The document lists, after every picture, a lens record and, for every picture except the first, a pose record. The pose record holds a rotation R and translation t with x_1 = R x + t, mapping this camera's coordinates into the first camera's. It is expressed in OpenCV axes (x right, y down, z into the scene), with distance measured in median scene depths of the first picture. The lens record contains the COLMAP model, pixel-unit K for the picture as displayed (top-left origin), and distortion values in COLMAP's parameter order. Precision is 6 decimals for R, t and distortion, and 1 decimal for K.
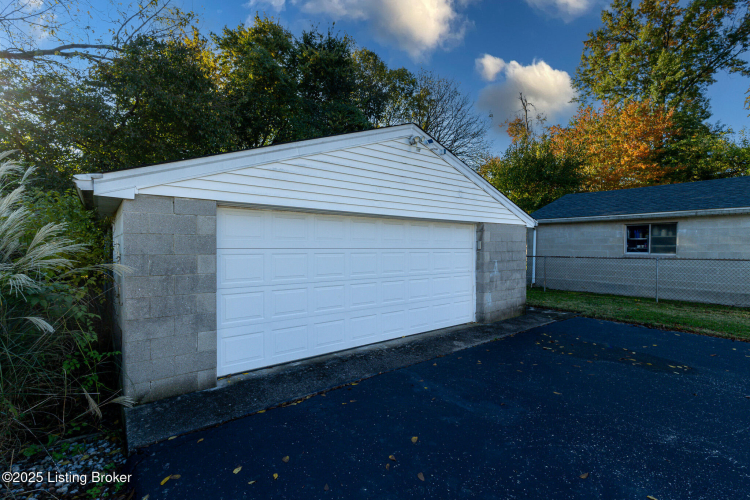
lens RADIAL K [[354.3, 0, 375.0], [0, 354.3, 250.0], [0, 0, 1]] dist [0.018487, 0.000614]
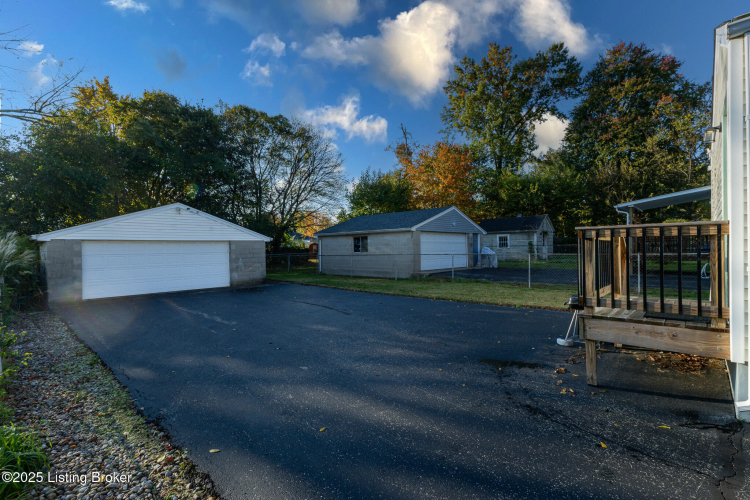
lens RADIAL K [[354.3, 0, 375.0], [0, 354.3, 250.0], [0, 0, 1]] dist [0.018487, 0.000614]
pose [[0.990581, -0.022031, 0.135146, 0.898513], [0.023109, 0.999712, -0.006414, 0.015702], [-0.134966, 0.009476, 0.990805, -1.312860]]
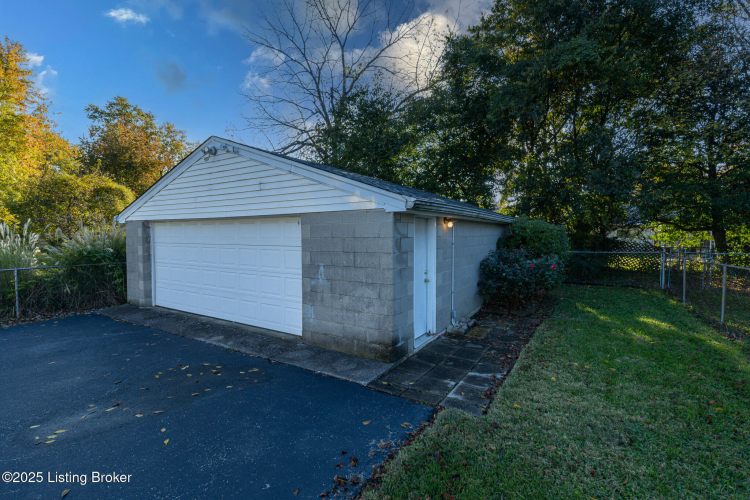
lens RADIAL K [[354.3, 0, 375.0], [0, 354.3, 250.0], [0, 0, 1]] dist [0.018487, 0.000614]
pose [[0.296037, 0.025798, -0.954828, 1.105582], [-0.015939, 0.999629, 0.022067, -0.016909], [0.955044, 0.008687, 0.296338, 0.927772]]
